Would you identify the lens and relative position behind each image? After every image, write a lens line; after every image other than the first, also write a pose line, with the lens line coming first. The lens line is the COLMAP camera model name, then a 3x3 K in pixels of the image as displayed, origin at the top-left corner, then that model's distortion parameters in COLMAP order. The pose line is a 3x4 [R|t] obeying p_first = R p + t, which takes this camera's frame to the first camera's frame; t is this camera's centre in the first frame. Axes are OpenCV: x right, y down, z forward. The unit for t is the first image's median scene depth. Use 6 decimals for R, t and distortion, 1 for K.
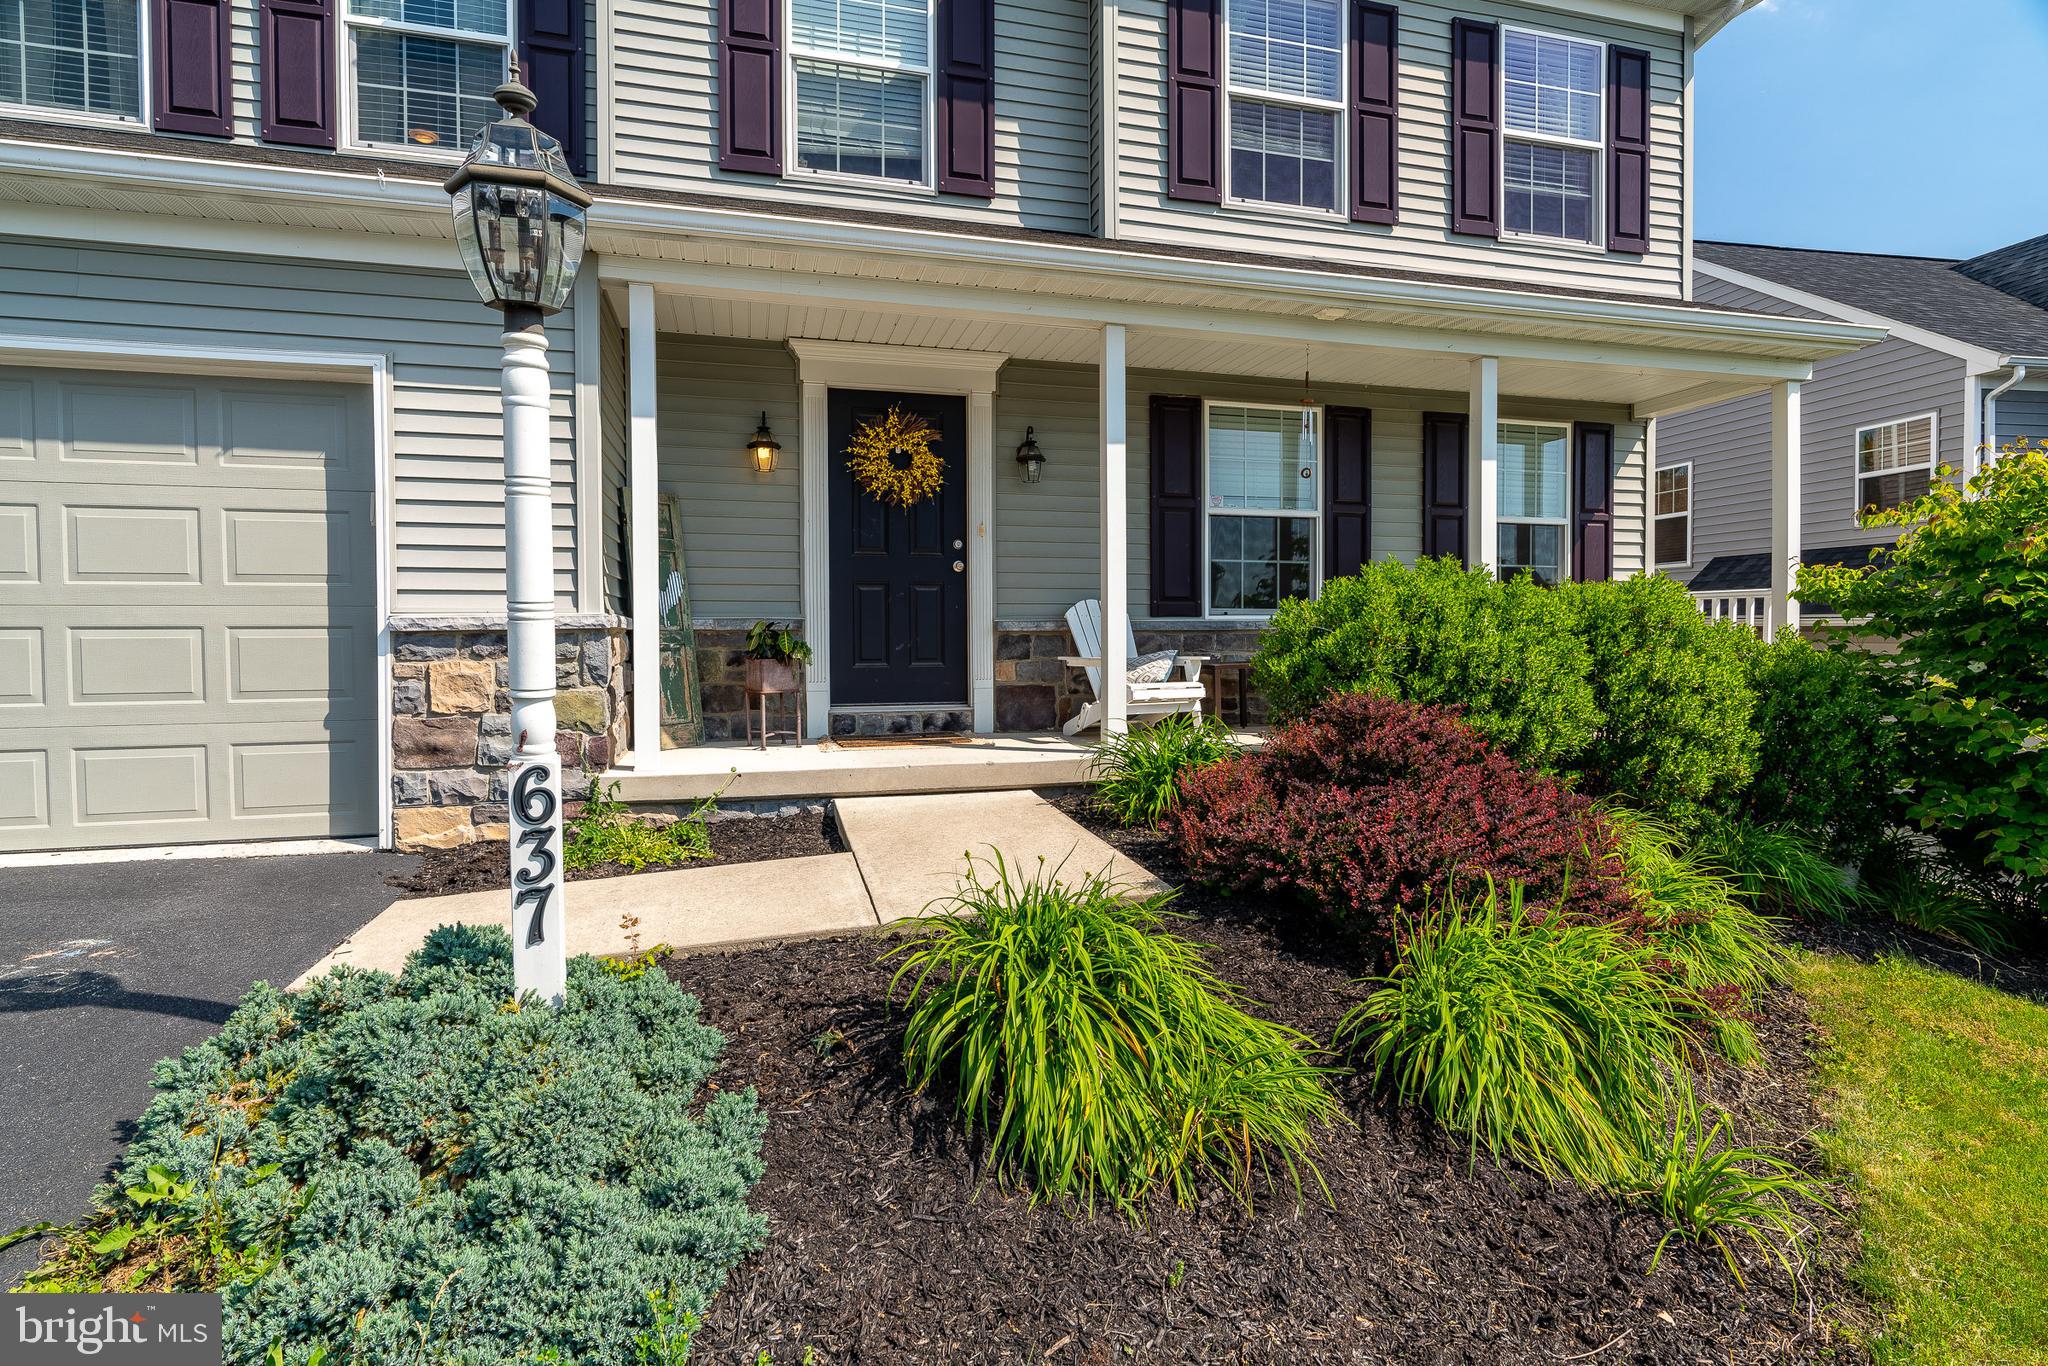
lens RADIAL K [[1036.4, 0, 1019.8], [0, 1036.4, 647.0], [0, 0, 1]] dist [-0.003232, 0.000781]
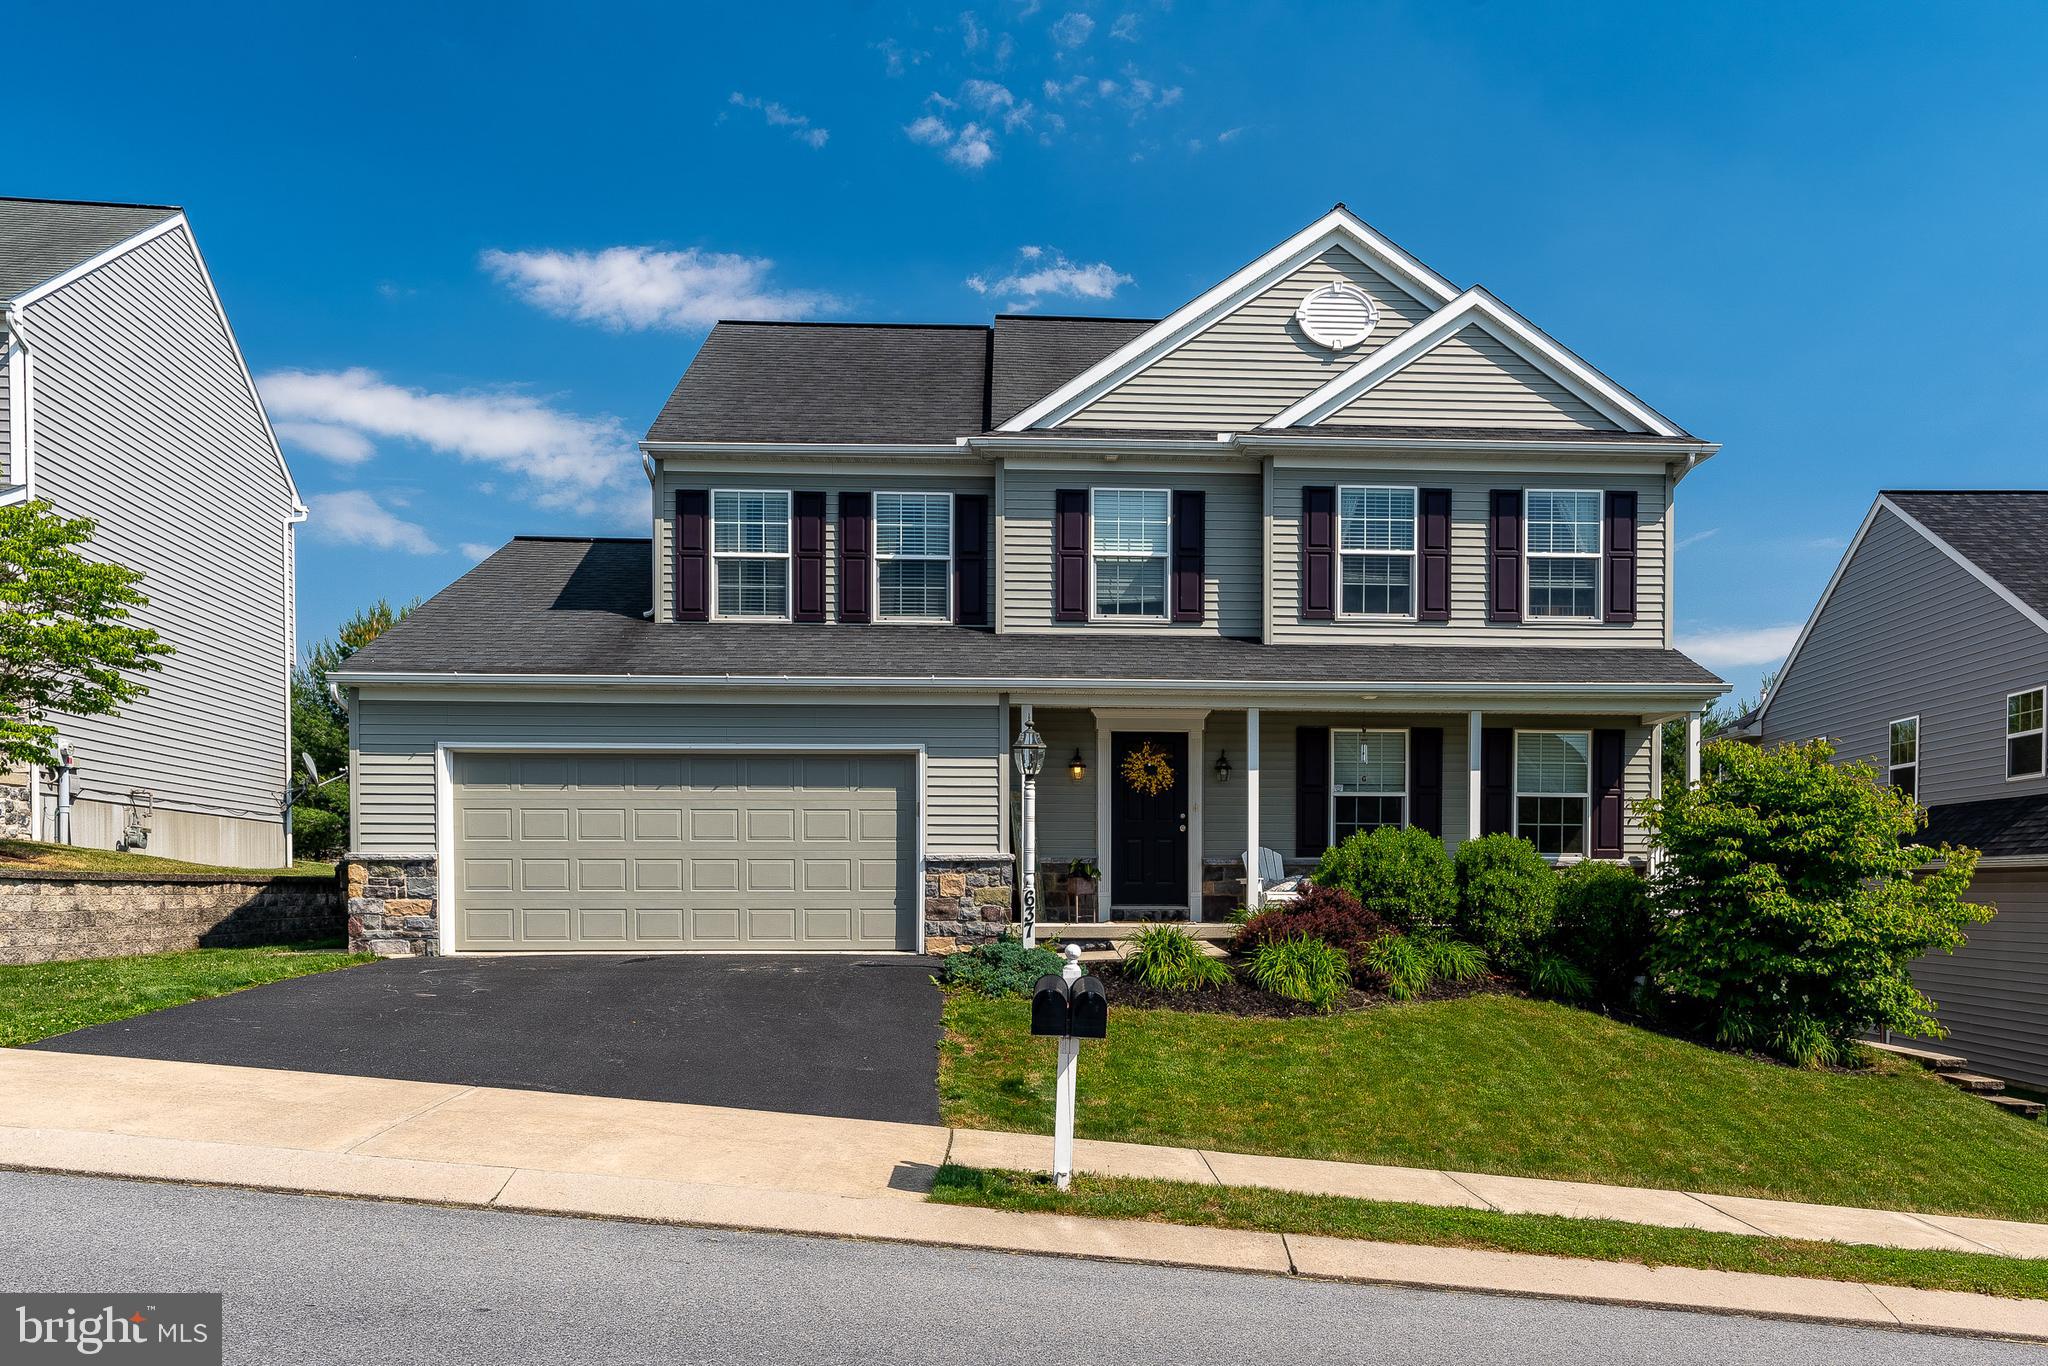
lens RADIAL K [[1626.3, 0, 1062.9], [0, 1626.3, 928.4], [0, 0, 1]] dist [-0.010567, 0.008565]
pose [[0.974480, 0.010105, -0.224246, 0.376830], [-0.008776, 0.999938, 0.006921, 0.078015], [0.224302, -0.004776, 0.974508, -1.809178]]
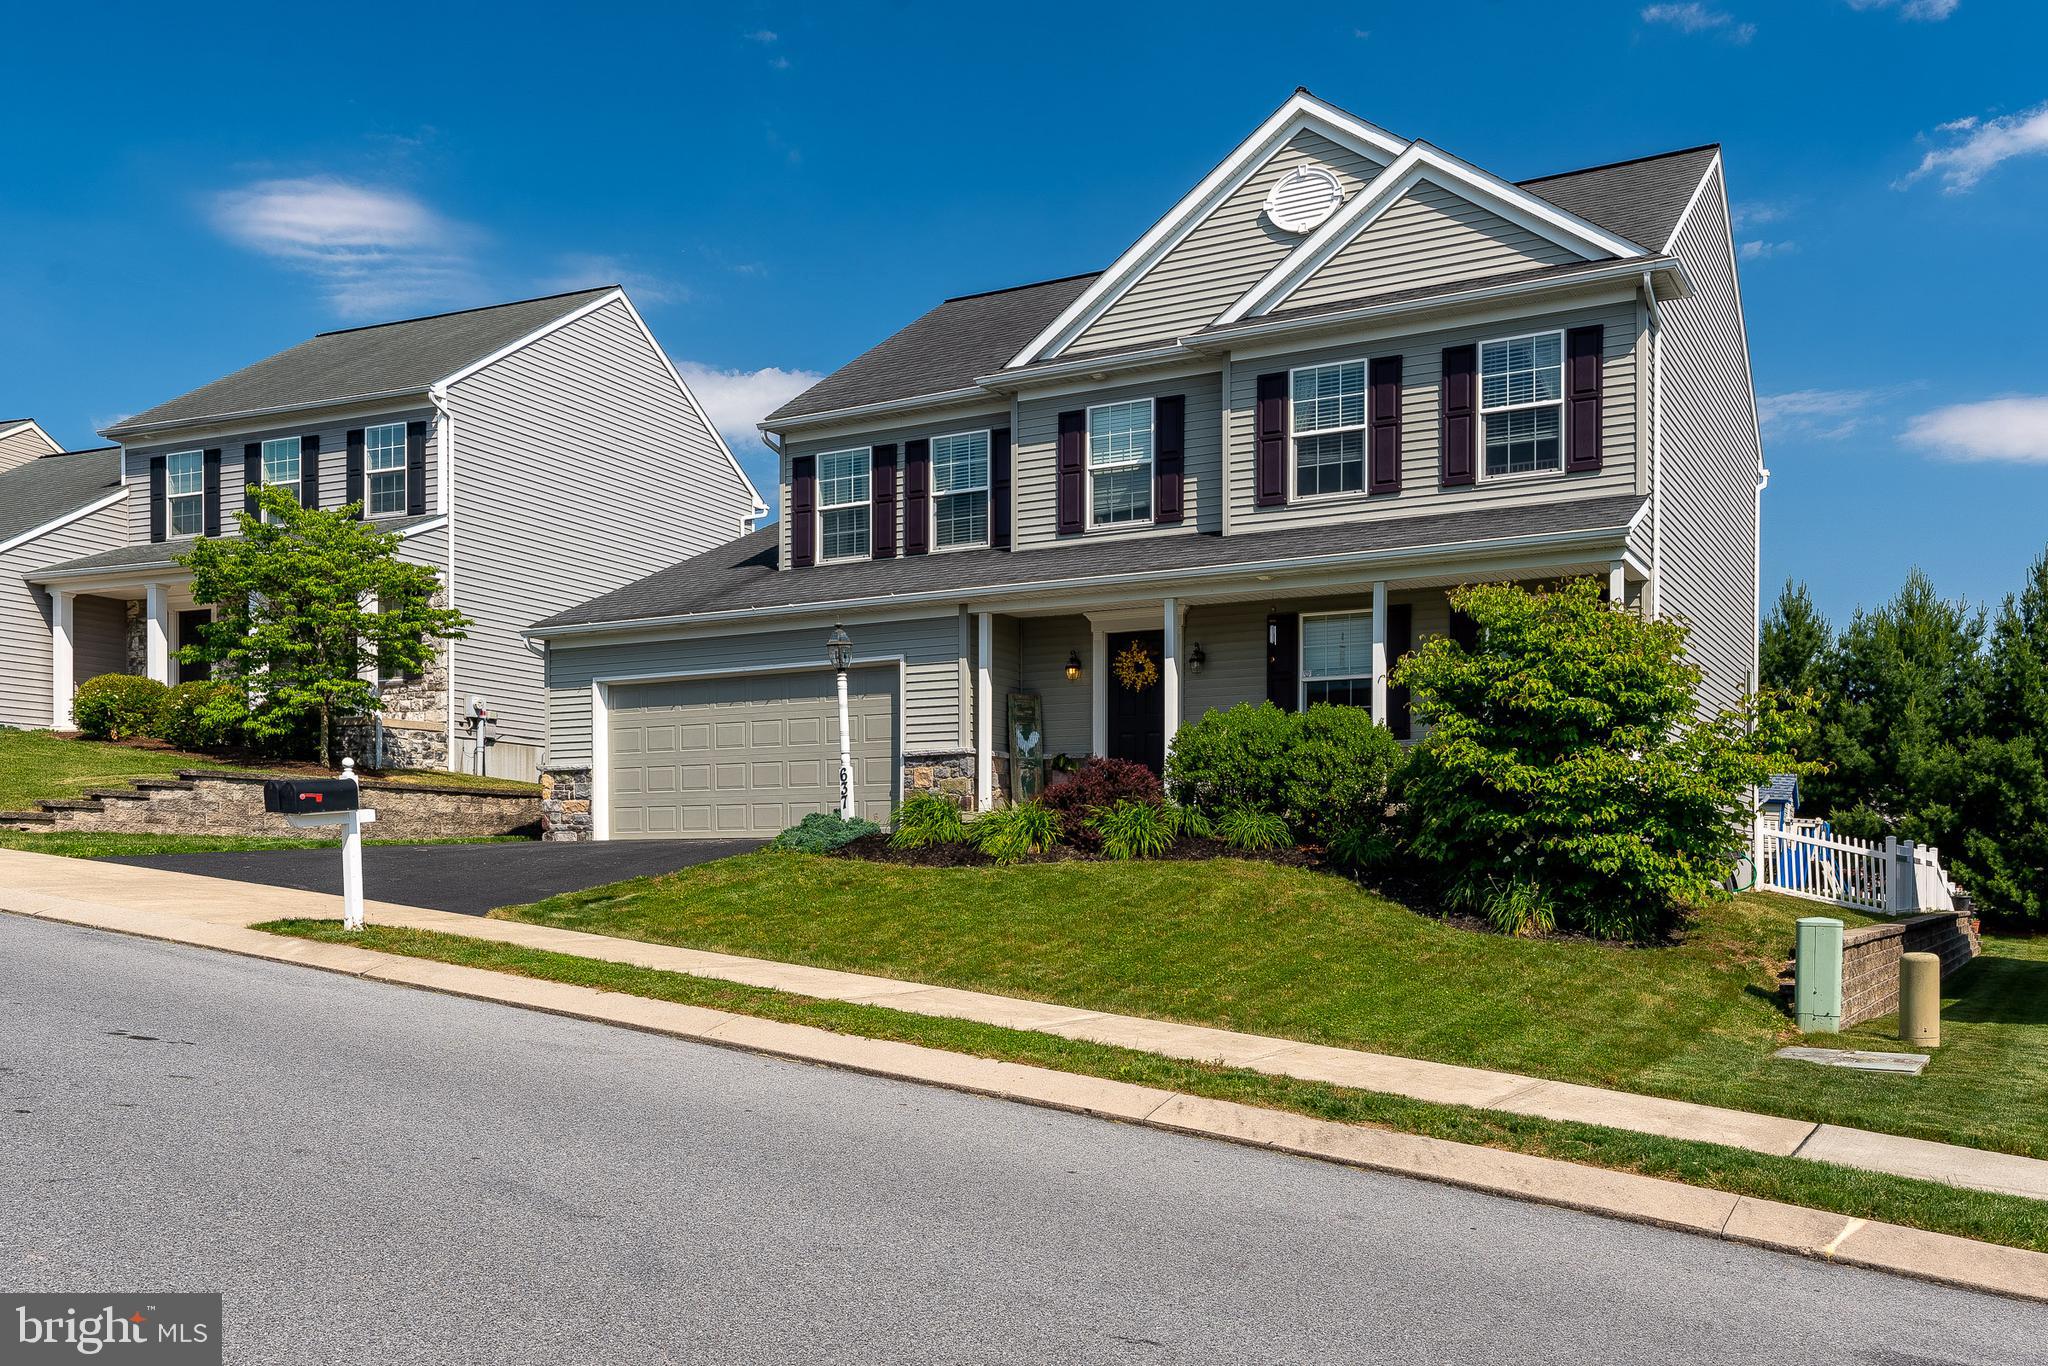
lens RADIAL K [[1771.3, 0, 1029.1], [0, 1771.3, 890.7], [0, 0, 1]] dist [-0.006036, 0.001760]
pose [[0.698594, 0.009911, -0.715449, 2.074312], [-0.017377, 0.999844, -0.003116, 0.242738], [0.715307, 0.014609, 0.698658, -1.404946]]
